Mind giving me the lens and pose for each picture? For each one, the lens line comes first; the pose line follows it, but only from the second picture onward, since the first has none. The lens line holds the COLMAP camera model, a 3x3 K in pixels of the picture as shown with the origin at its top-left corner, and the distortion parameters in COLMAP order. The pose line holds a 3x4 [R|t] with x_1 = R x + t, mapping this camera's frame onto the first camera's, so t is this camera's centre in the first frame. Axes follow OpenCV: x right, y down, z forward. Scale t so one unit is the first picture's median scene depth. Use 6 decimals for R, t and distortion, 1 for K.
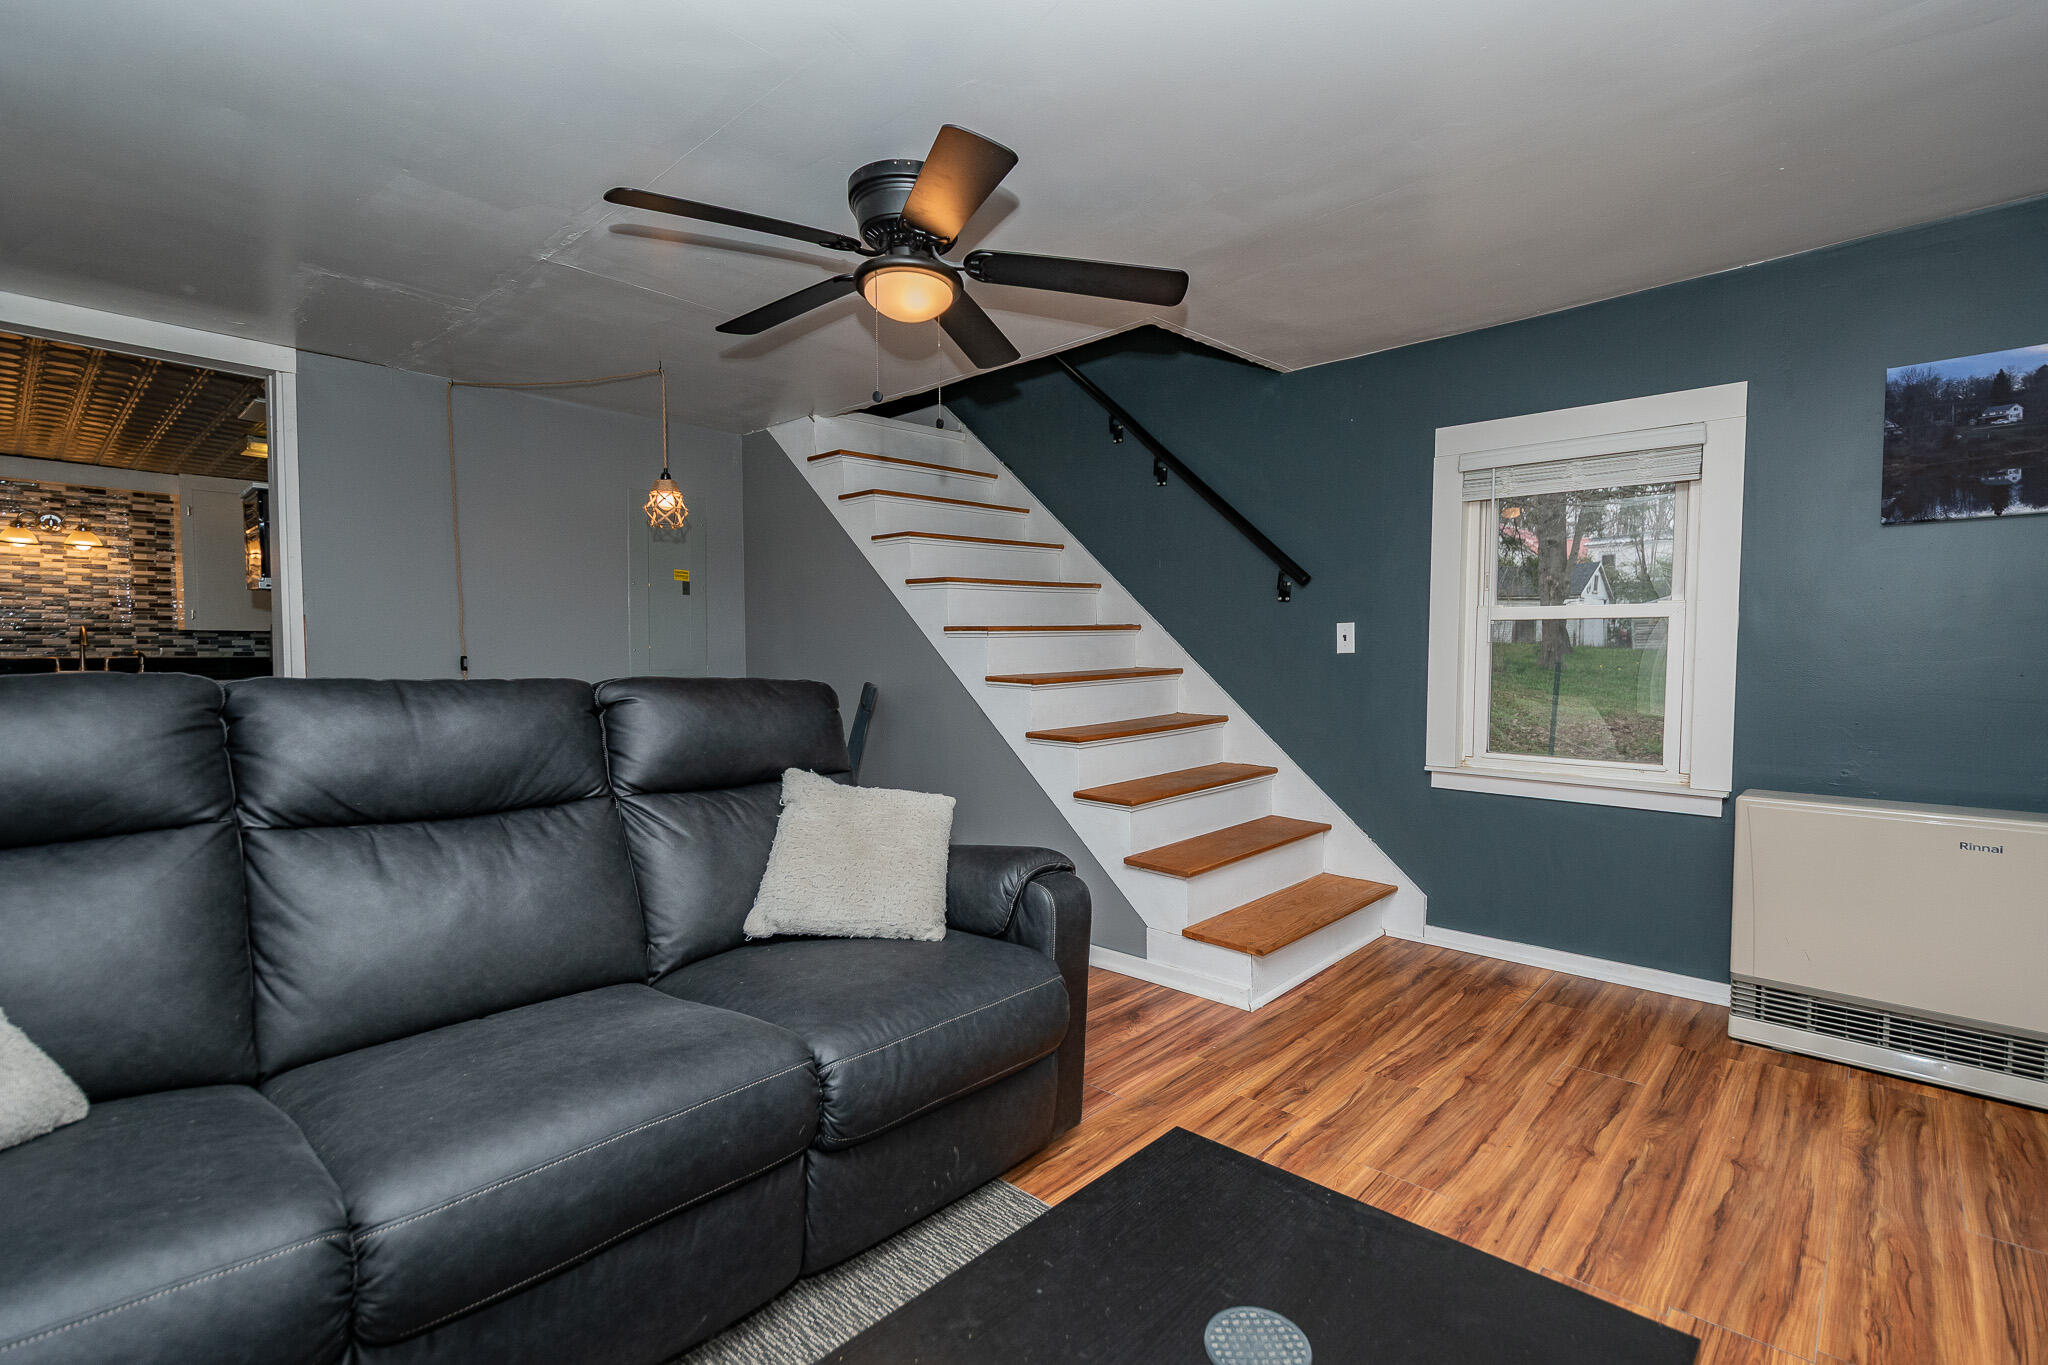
lens RADIAL K [[893.8, 0, 1033.0], [0, 893.8, 677.7], [0, 0, 1]] dist [0.011646, -0.004808]
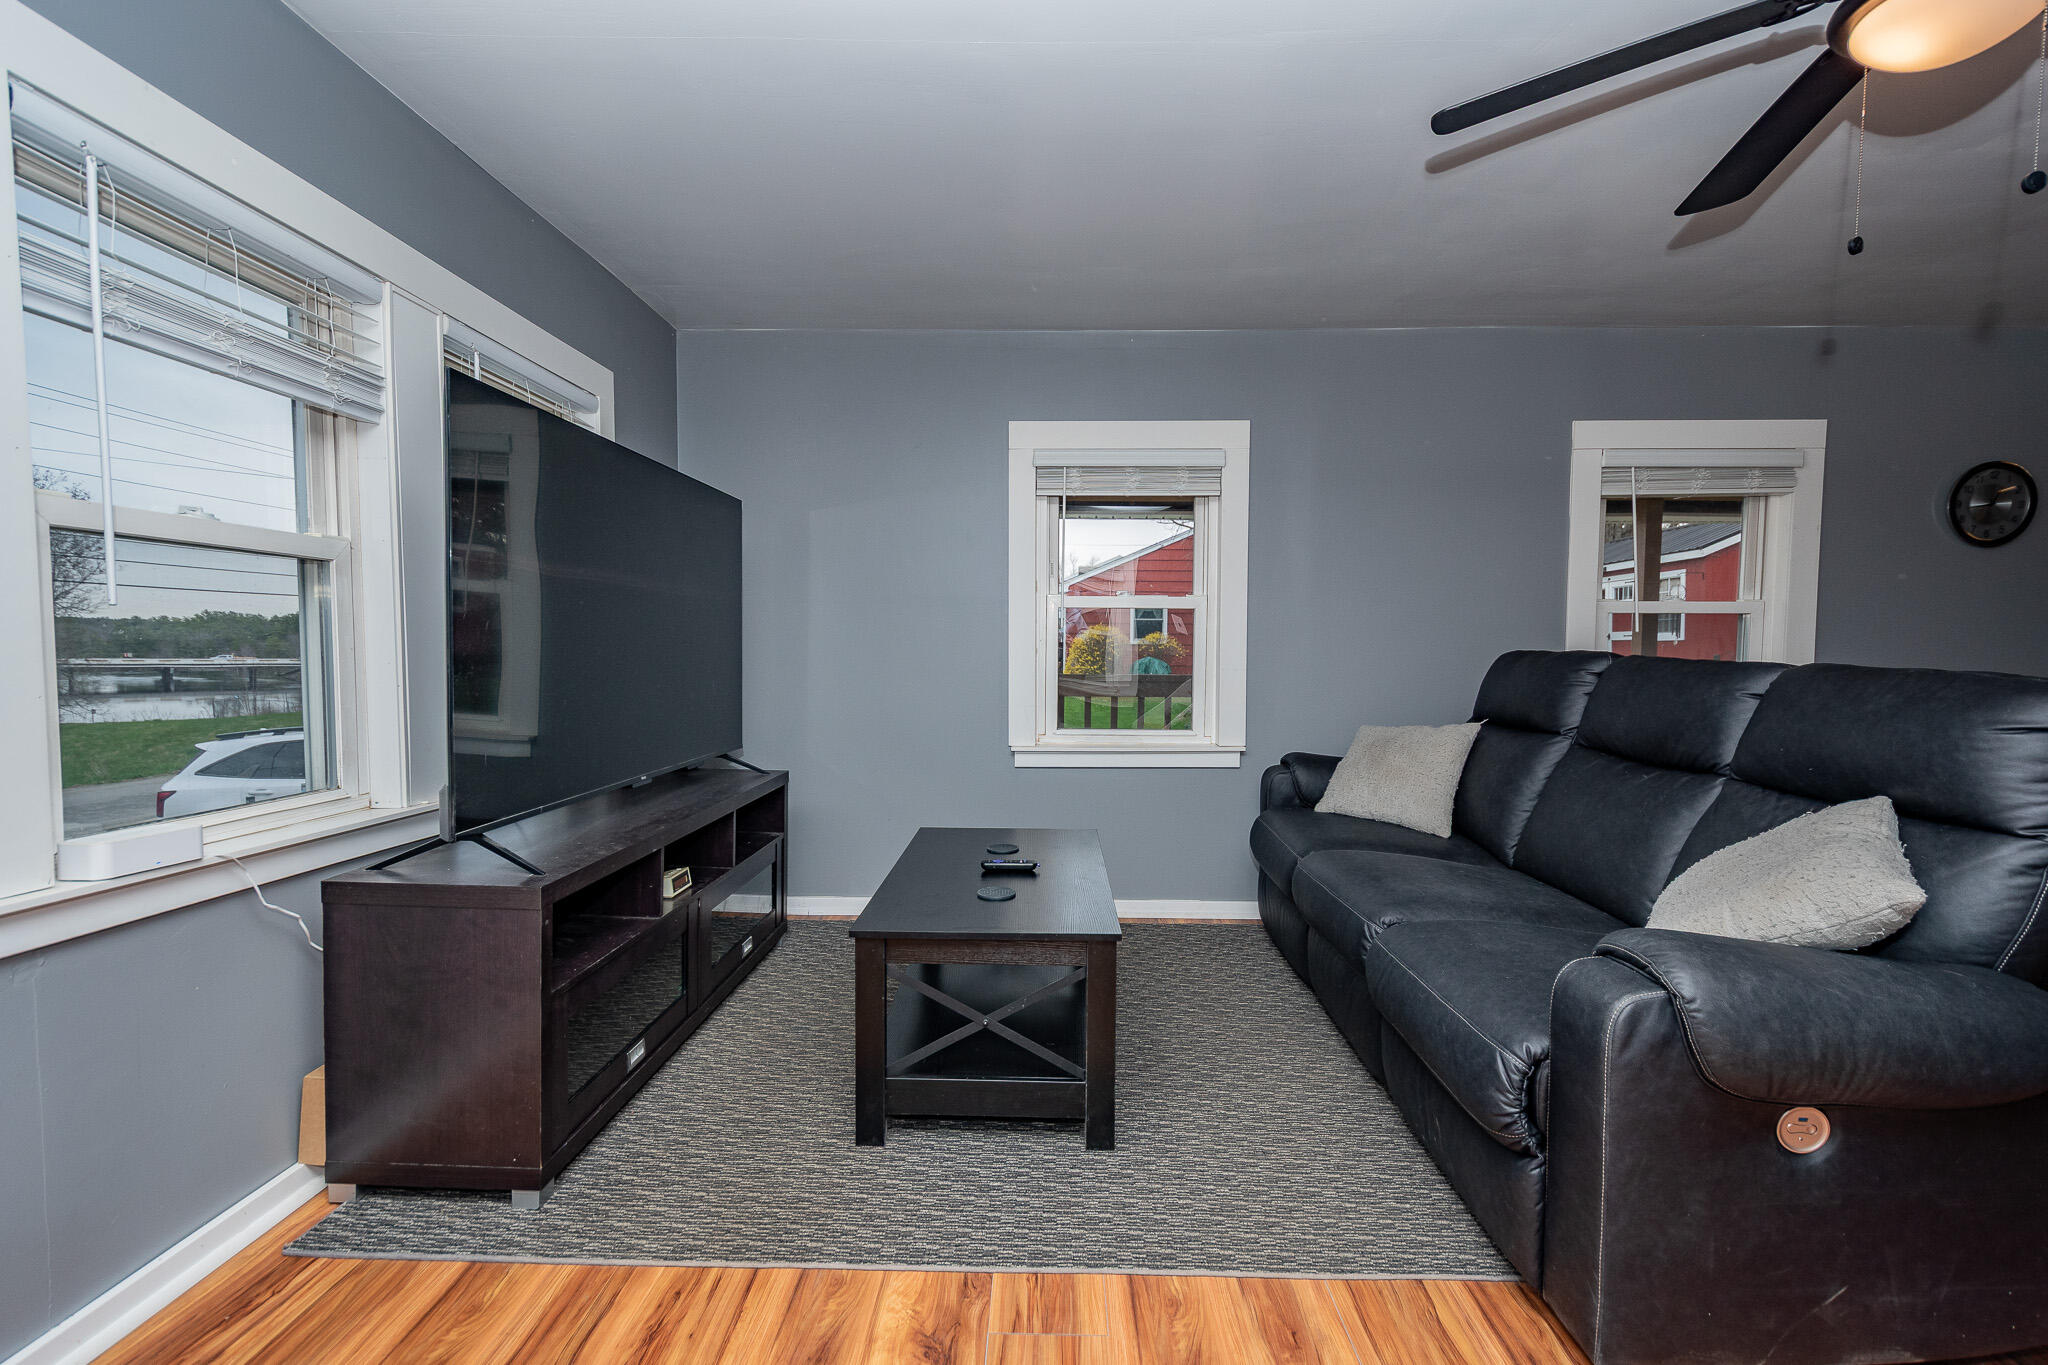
lens RADIAL K [[893.8, 0, 1020.7], [0, 893.8, 690.1], [0, 0, 1]] dist [0.011646, -0.004808]
pose [[0.781905, -0.036579, 0.622323, -0.226281], [0.015512, 0.999110, 0.039237, -0.008420], [-0.623204, -0.021026, 0.781776, 0.203643]]
